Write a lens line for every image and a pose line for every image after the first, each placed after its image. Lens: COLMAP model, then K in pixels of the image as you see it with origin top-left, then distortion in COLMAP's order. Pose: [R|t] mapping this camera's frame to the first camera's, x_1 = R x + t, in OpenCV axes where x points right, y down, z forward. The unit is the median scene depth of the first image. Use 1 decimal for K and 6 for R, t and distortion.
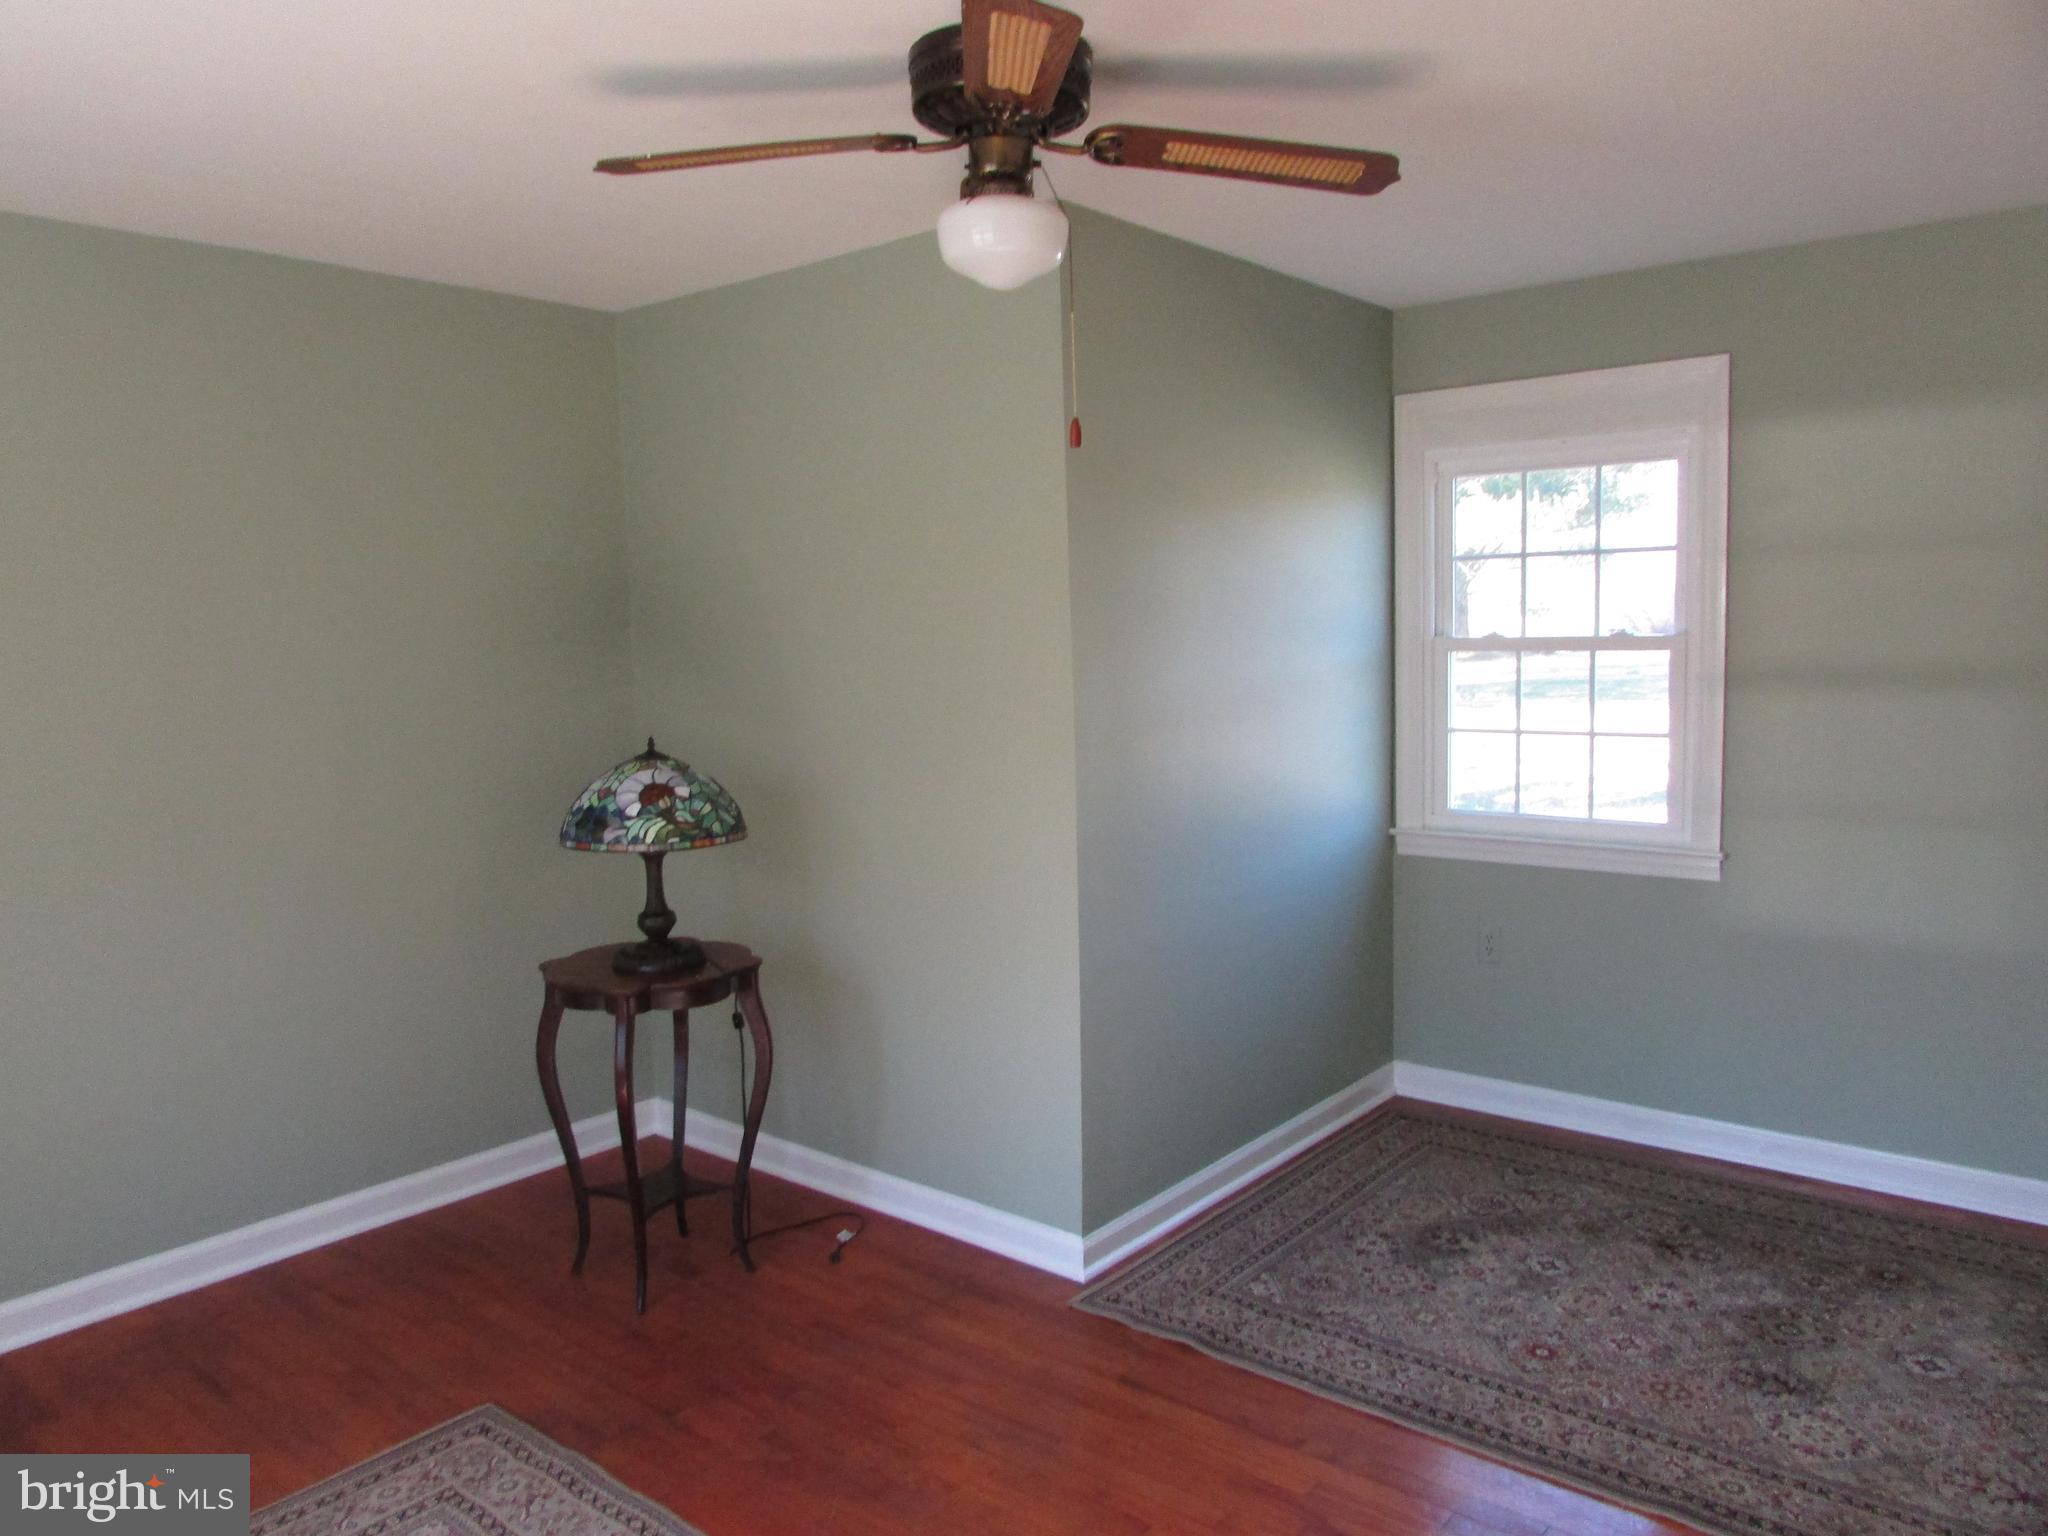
lens RADIAL K [[1446.7, 0, 1018.6], [0, 1446.7, 759.3], [0, 0, 1]] dist [-0.045488, 0.033921]
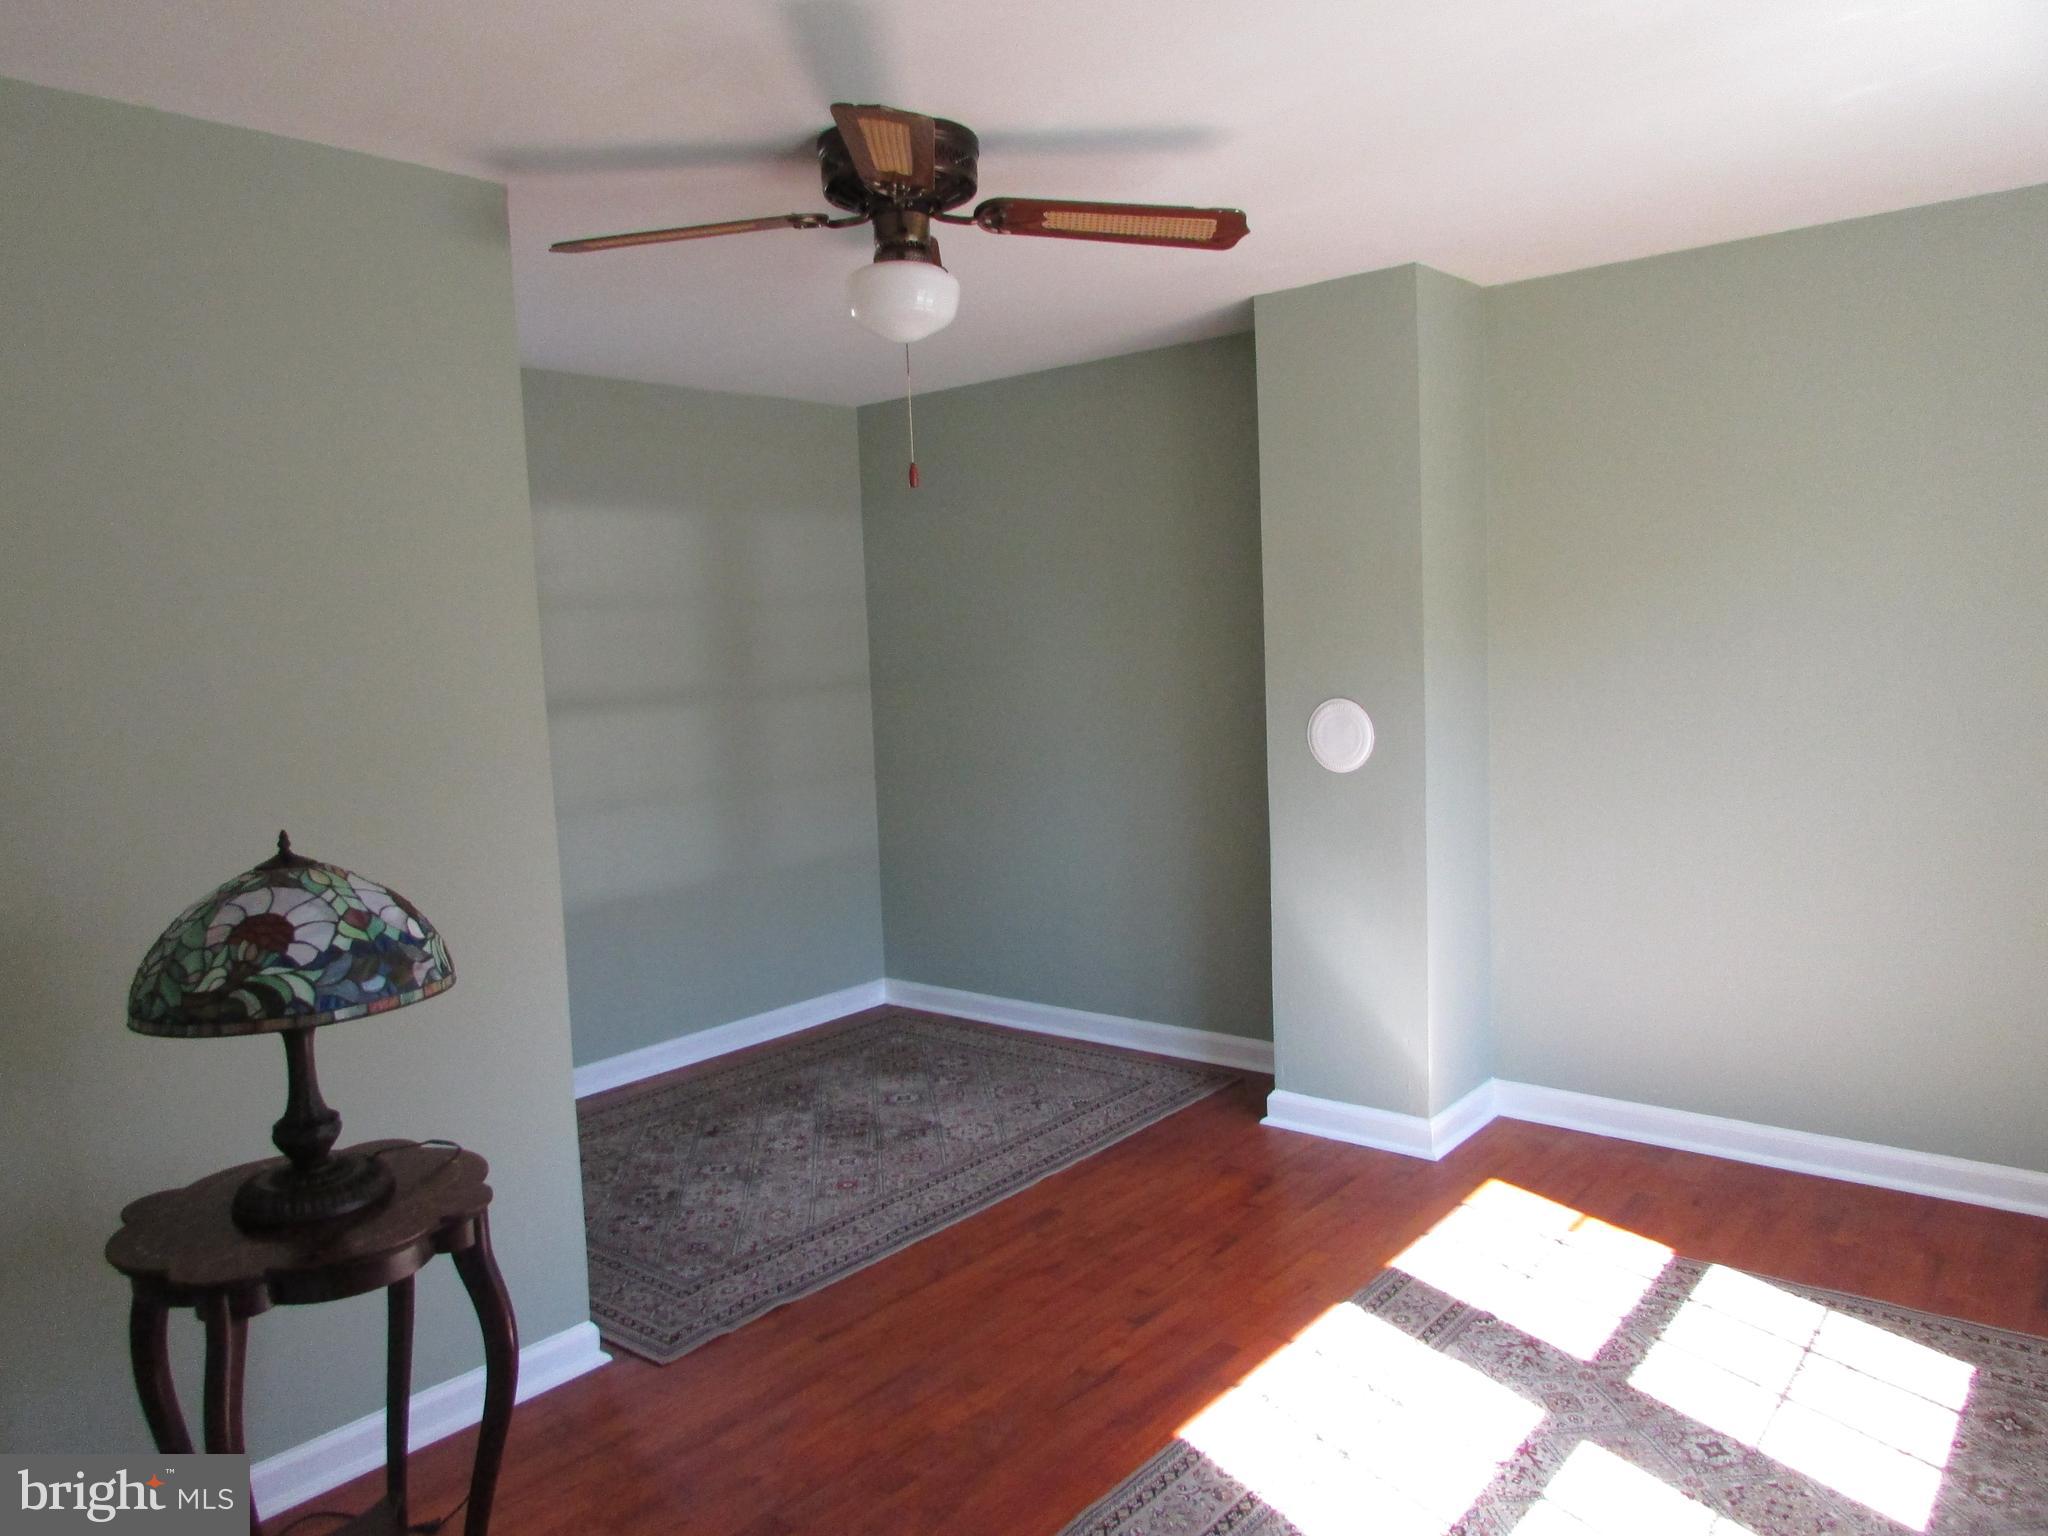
lens RADIAL K [[1446.7, 0, 1018.6], [0, 1446.7, 759.3], [0, 0, 1]] dist [-0.045488, 0.033921]
pose [[-0.003860, -0.062394, 0.998044, -0.901820], [0.131197, 0.989393, 0.062361, -0.044503], [-0.991349, 0.131181, 0.004367, 0.727084]]
